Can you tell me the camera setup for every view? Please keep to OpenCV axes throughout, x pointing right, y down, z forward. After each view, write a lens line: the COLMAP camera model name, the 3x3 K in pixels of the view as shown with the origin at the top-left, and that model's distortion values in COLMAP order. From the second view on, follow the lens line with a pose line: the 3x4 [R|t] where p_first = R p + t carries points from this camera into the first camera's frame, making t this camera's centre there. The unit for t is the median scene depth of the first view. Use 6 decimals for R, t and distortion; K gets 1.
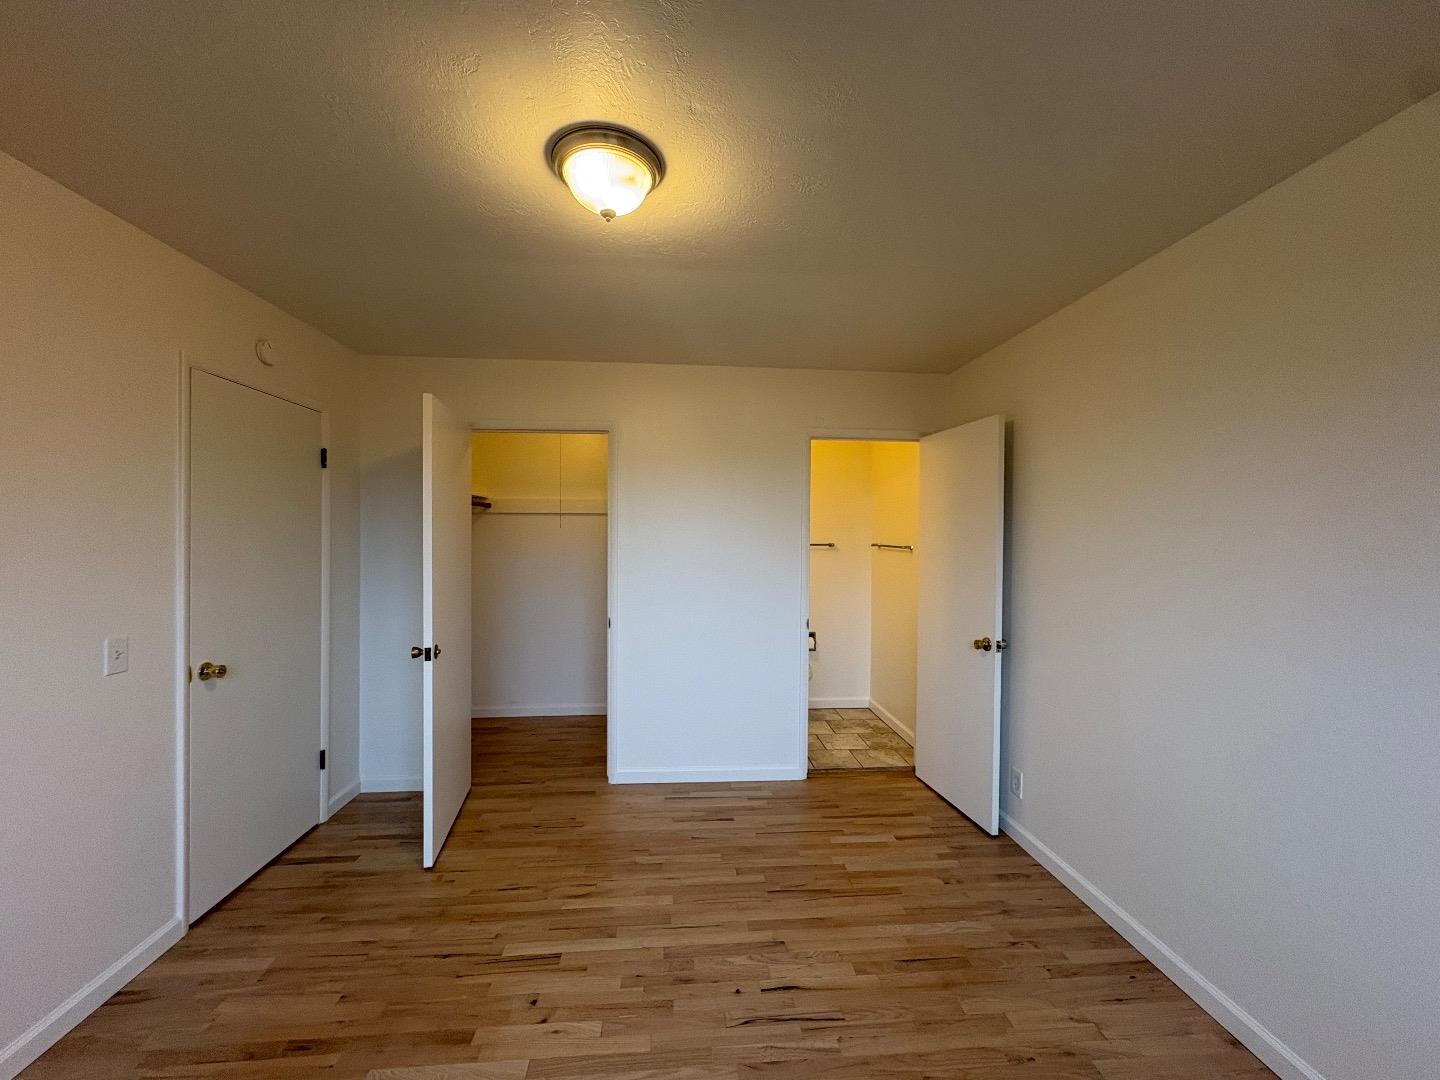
lens RADIAL K [[577.1, 0, 721.6], [0, 577.1, 539.3], [0, 0, 1]] dist [-0.001769, -0.000321]
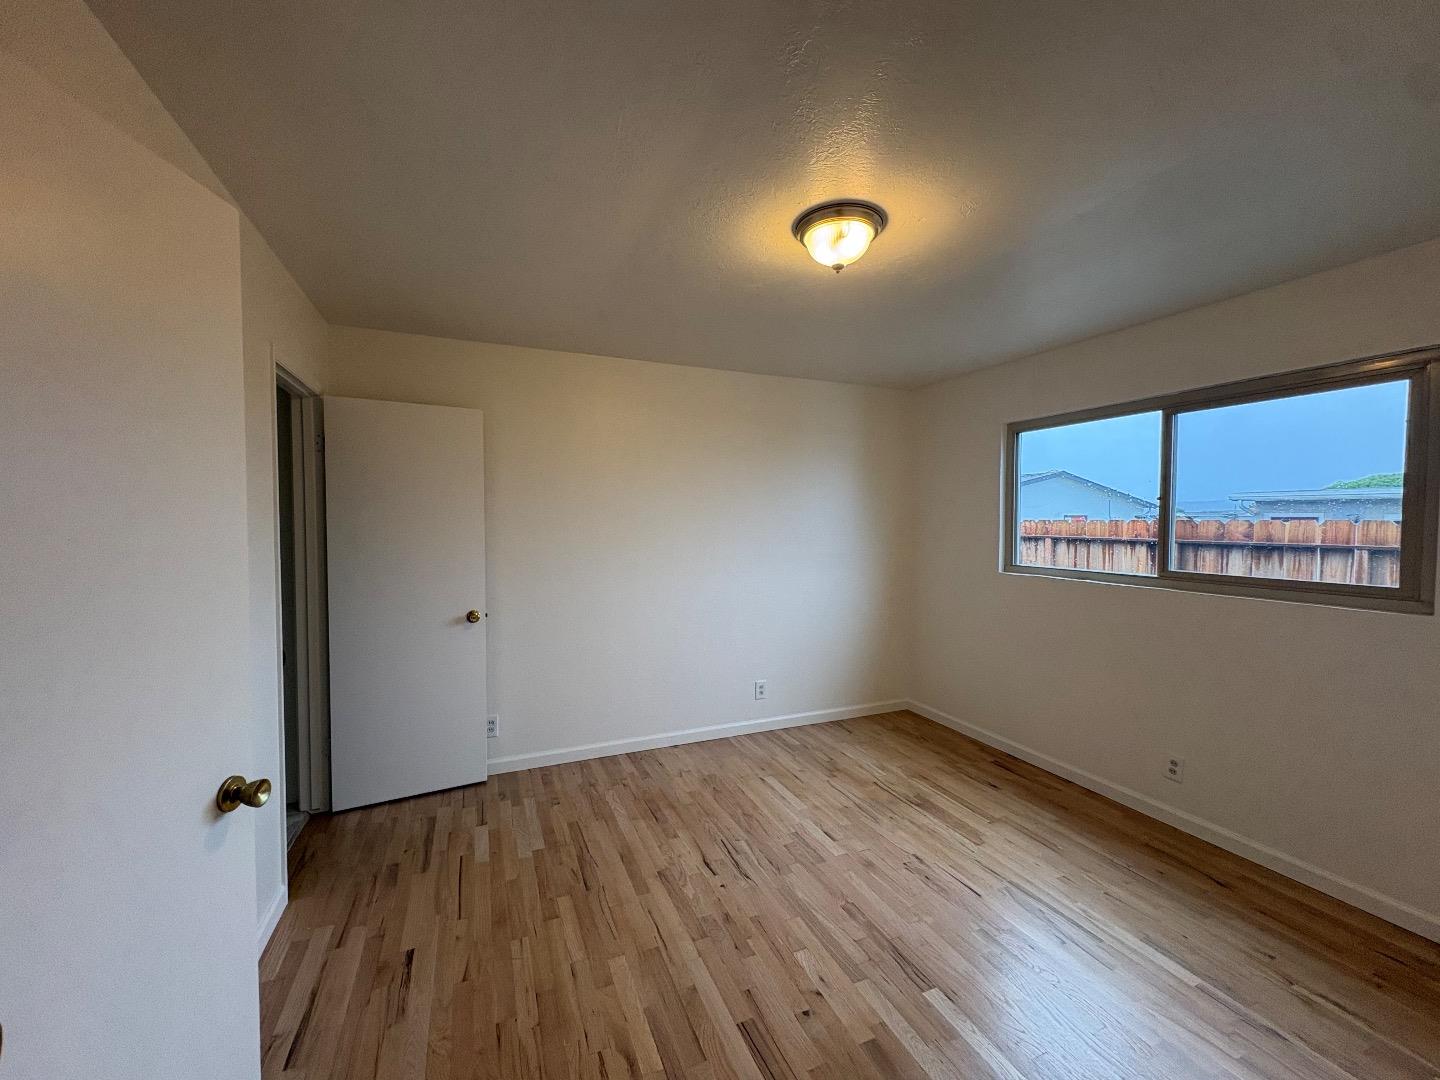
lens RADIAL K [[577.1, 0, 723.4], [0, 577.1, 537.8], [0, 0, 1]] dist [-0.001769, -0.000321]
pose [[-0.320782, -0.041059, 0.946263, -0.961526], [0.002618, 0.999018, 0.044235, -0.019678], [-0.947149, 0.016667, -0.320359, 1.188085]]
